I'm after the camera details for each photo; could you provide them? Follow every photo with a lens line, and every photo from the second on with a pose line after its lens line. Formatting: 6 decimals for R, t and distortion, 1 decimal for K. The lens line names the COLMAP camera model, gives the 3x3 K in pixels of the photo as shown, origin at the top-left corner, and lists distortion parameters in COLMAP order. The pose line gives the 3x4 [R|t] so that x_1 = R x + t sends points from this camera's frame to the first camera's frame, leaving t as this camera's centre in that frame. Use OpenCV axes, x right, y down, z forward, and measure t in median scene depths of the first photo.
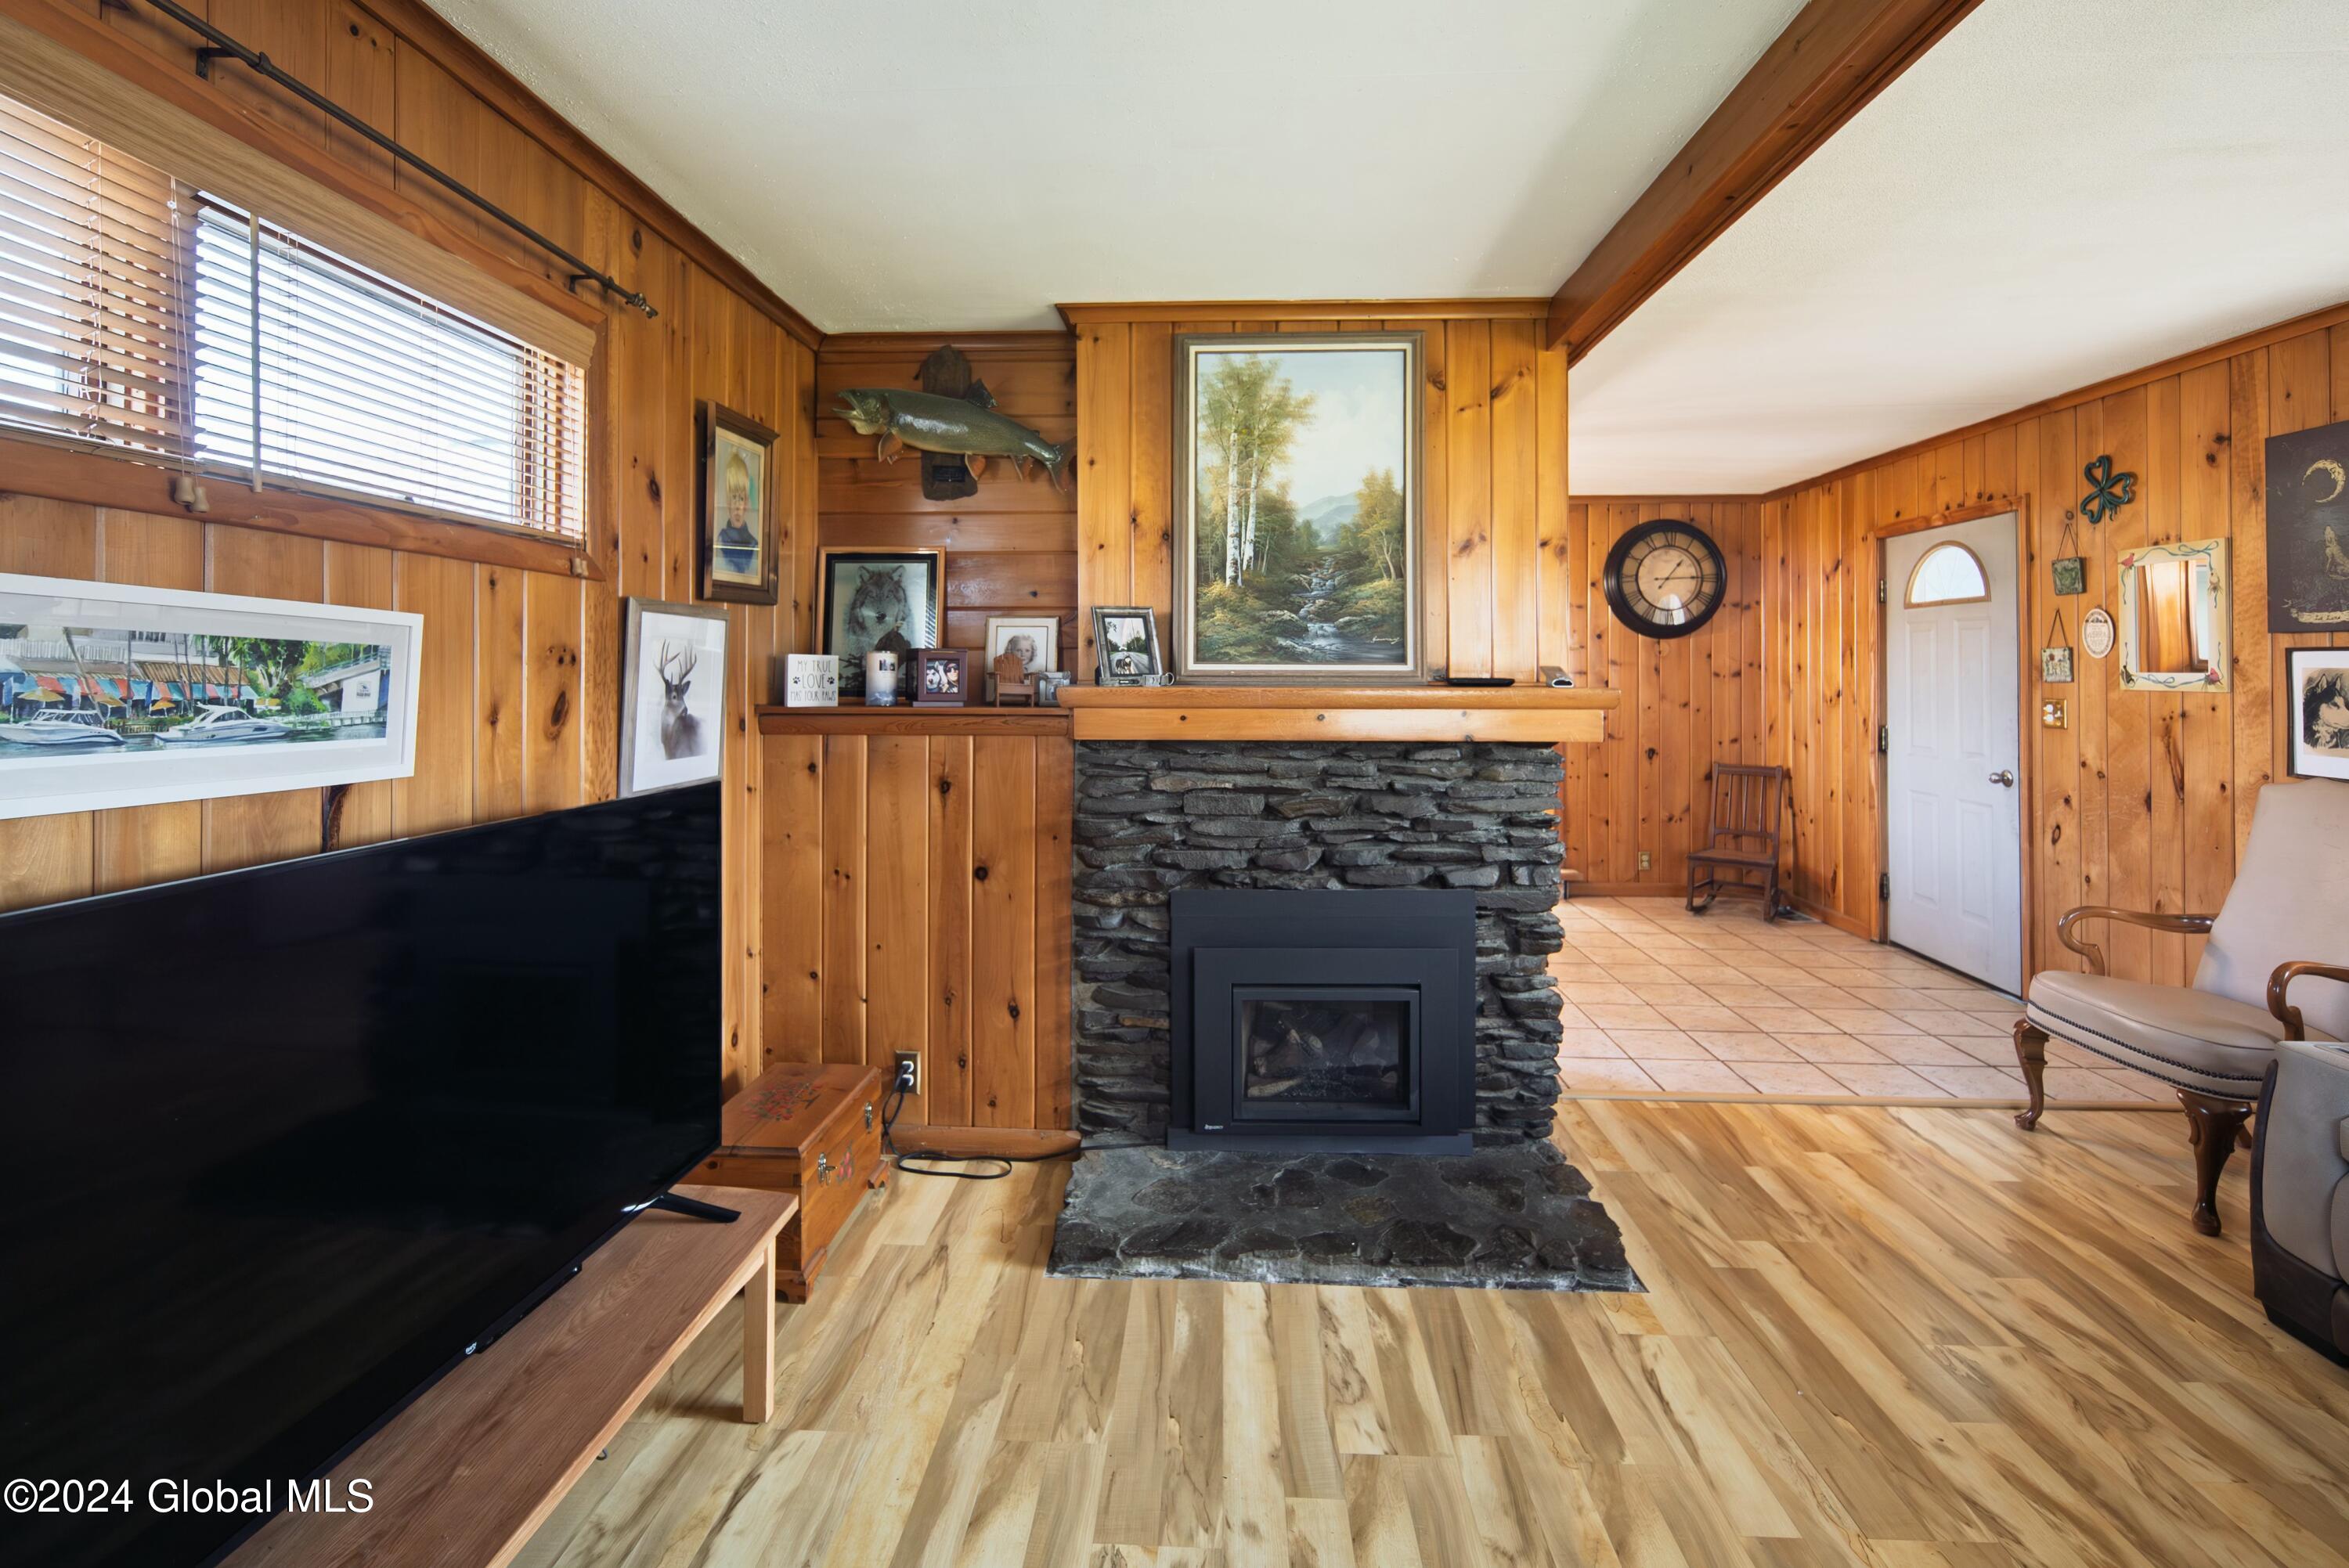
lens RADIAL K [[1120.5, 0, 1095.9], [0, 1120.5, 668.9], [0, 0, 1]] dist [0.001322, -0.000040]
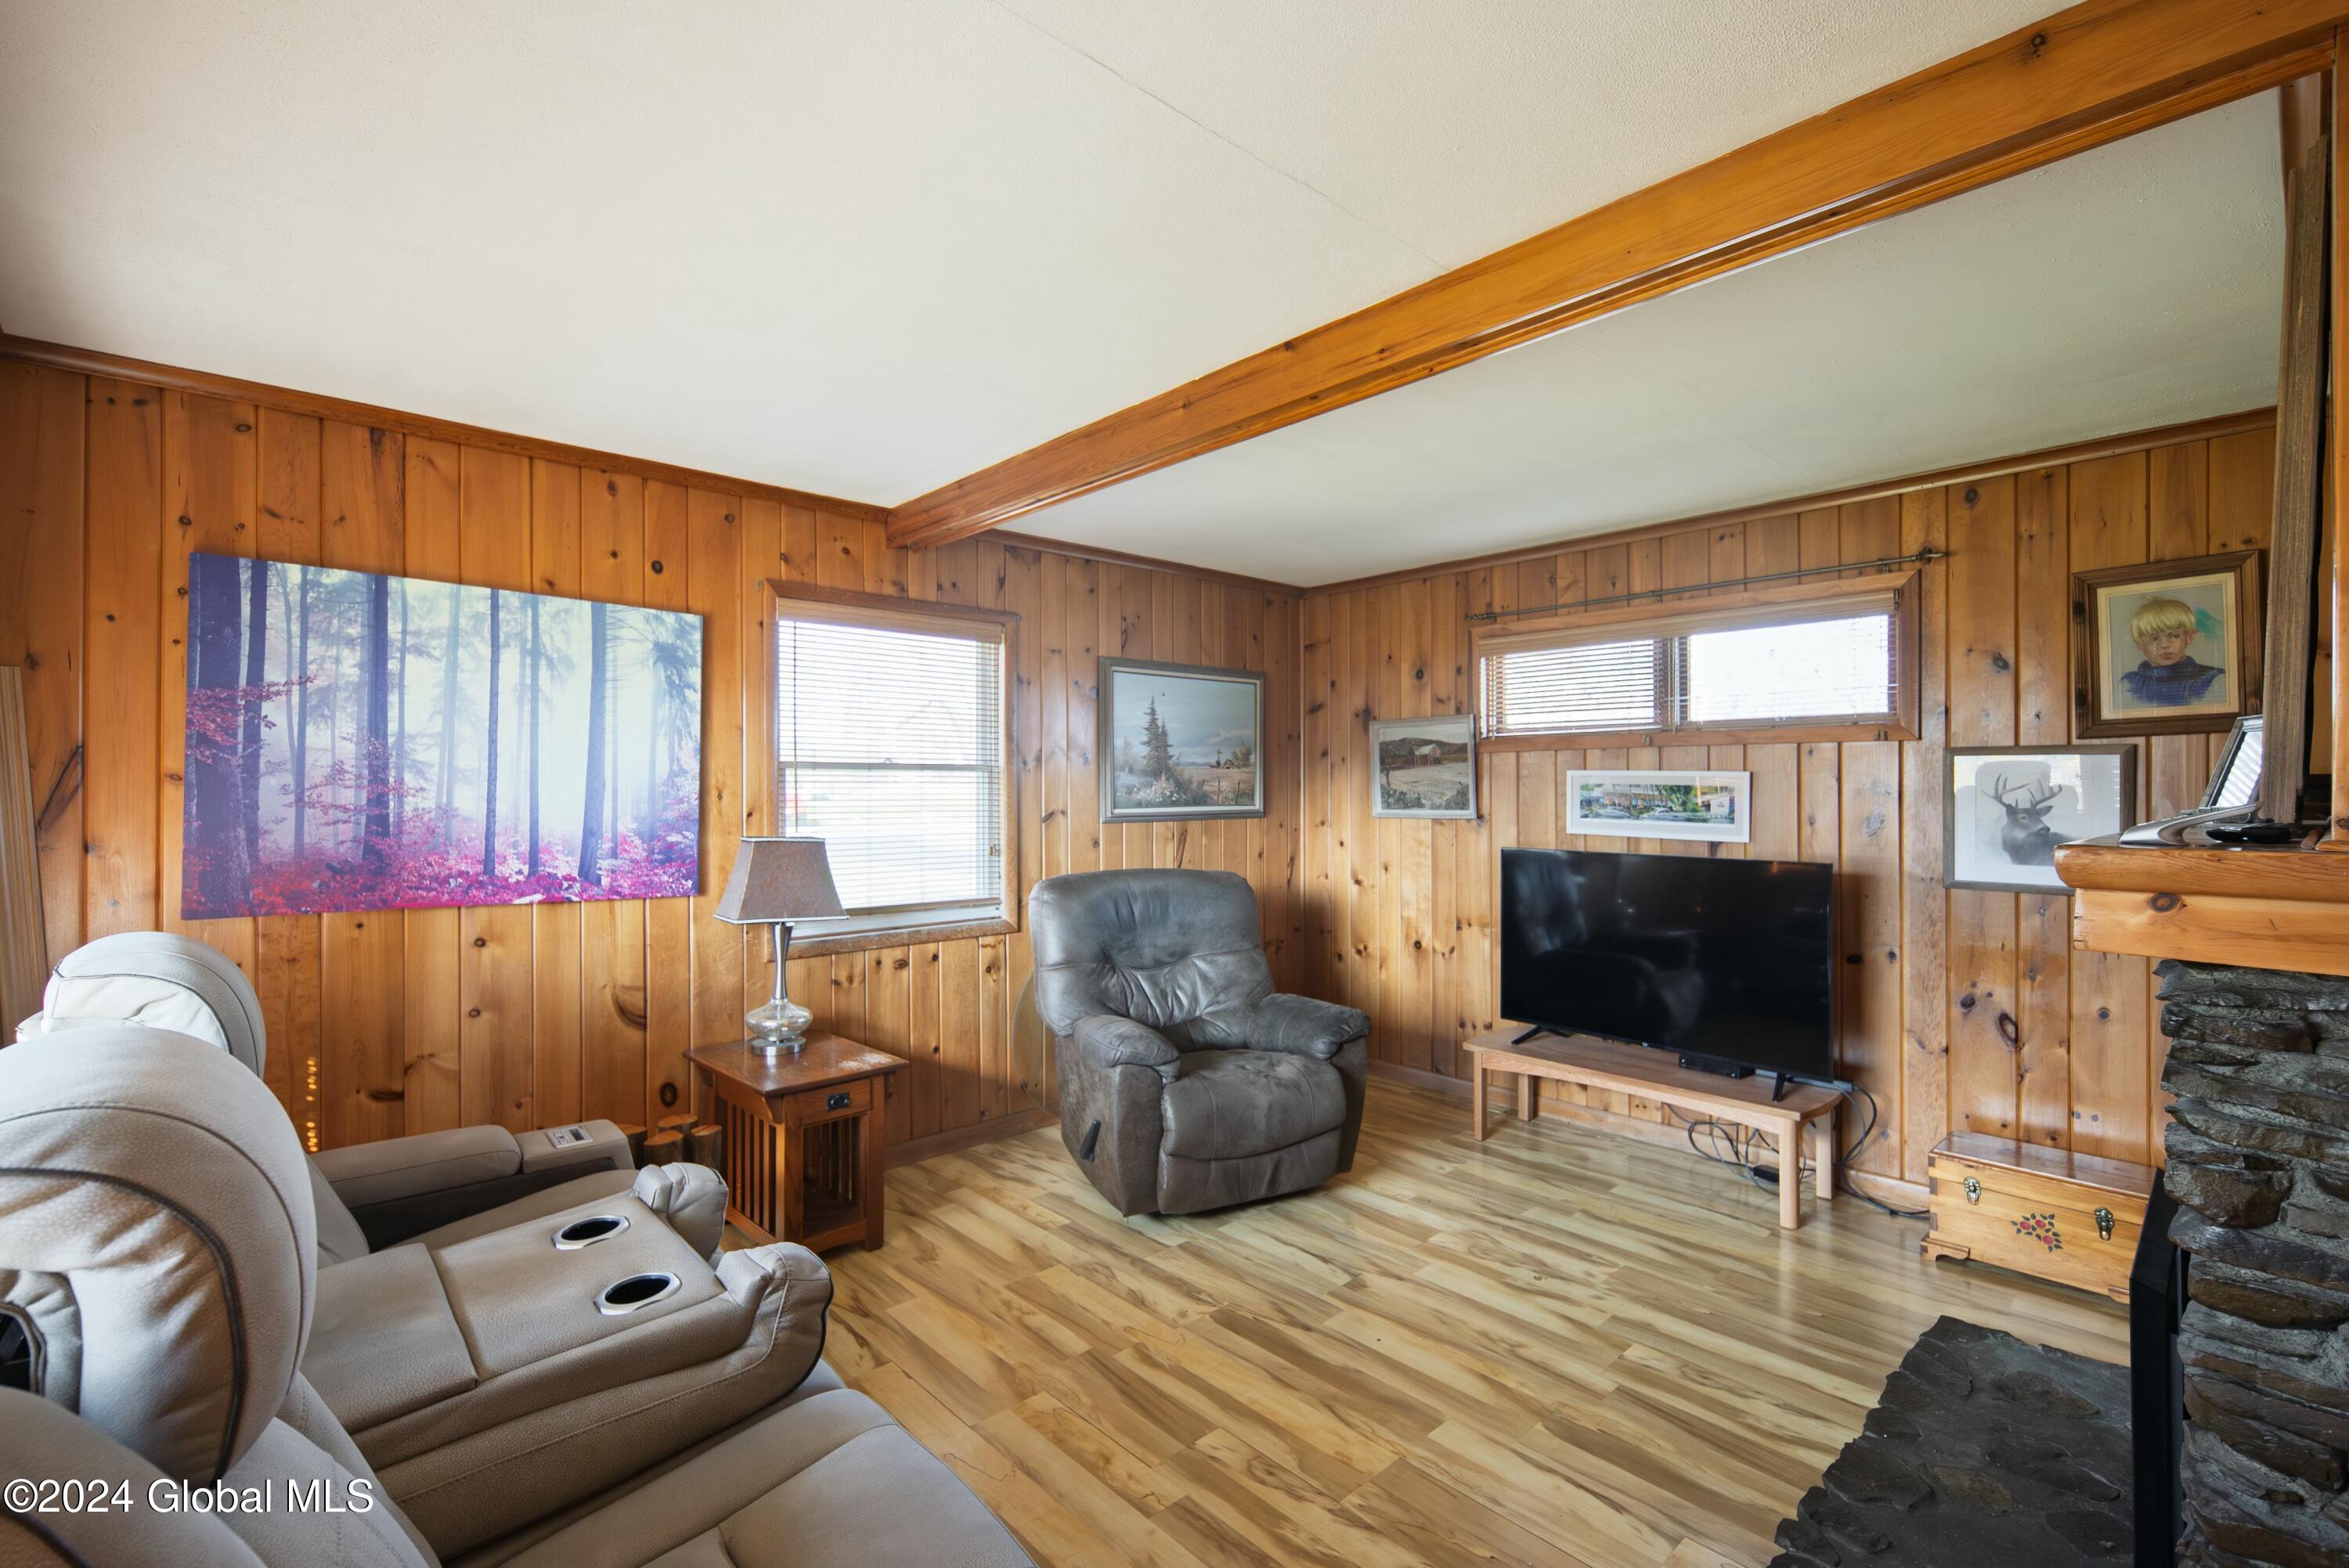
lens RADIAL K [[1051.7, 0, 1225.2], [0, 1051.7, 794.8], [0, 0, 1]] dist [0.000169, -0.000216]
pose [[-0.667051, 0.004916, -0.744996, 1.487947], [0.001588, 0.999985, 0.005177, -0.012809], [0.745011, 0.002270, -0.667049, 1.425926]]
